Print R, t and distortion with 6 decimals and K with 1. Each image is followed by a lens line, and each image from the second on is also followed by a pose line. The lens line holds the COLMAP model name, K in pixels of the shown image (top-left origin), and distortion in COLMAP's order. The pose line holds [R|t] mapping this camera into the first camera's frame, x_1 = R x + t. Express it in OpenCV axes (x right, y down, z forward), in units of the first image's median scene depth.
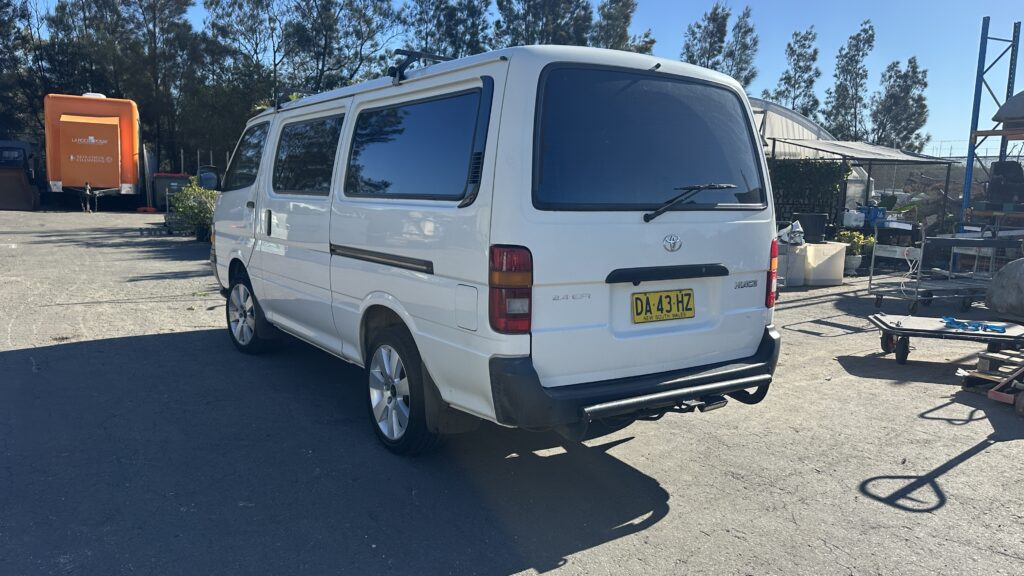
lens RADIAL K [[764.0, 0, 512.0], [0, 764.0, 288.0], [0, 0, 1]] dist [0.054241, -0.078671]
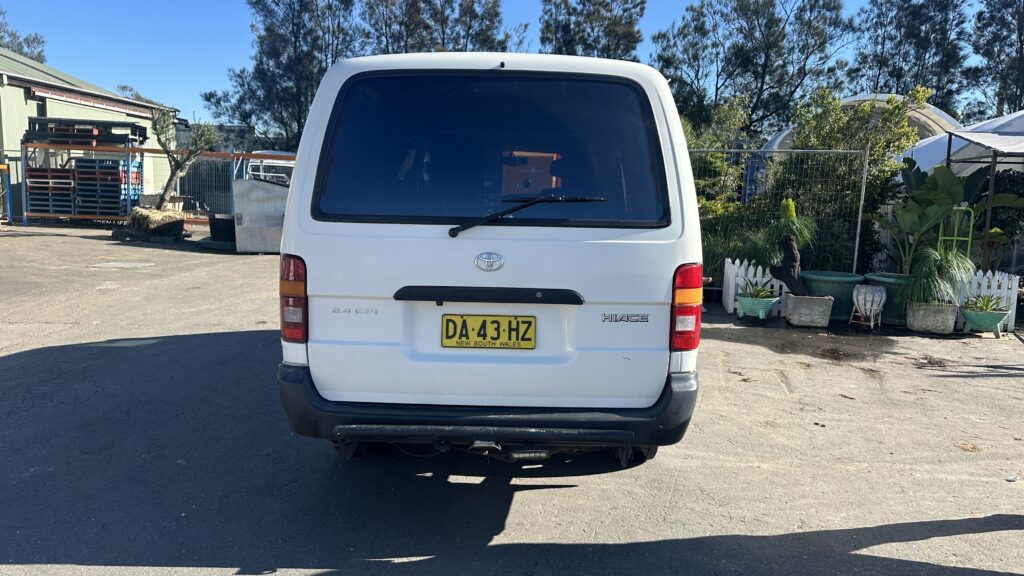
lens RADIAL K [[764.0, 0, 512.0], [0, 764.0, 288.0], [0, 0, 1]] dist [0.054241, -0.078671]
pose [[0.812795, 0.059738, -0.579479, 0.709938], [-0.076520, 0.997058, -0.004543, -0.024826], [0.577503, 0.048034, 0.814974, 0.280930]]
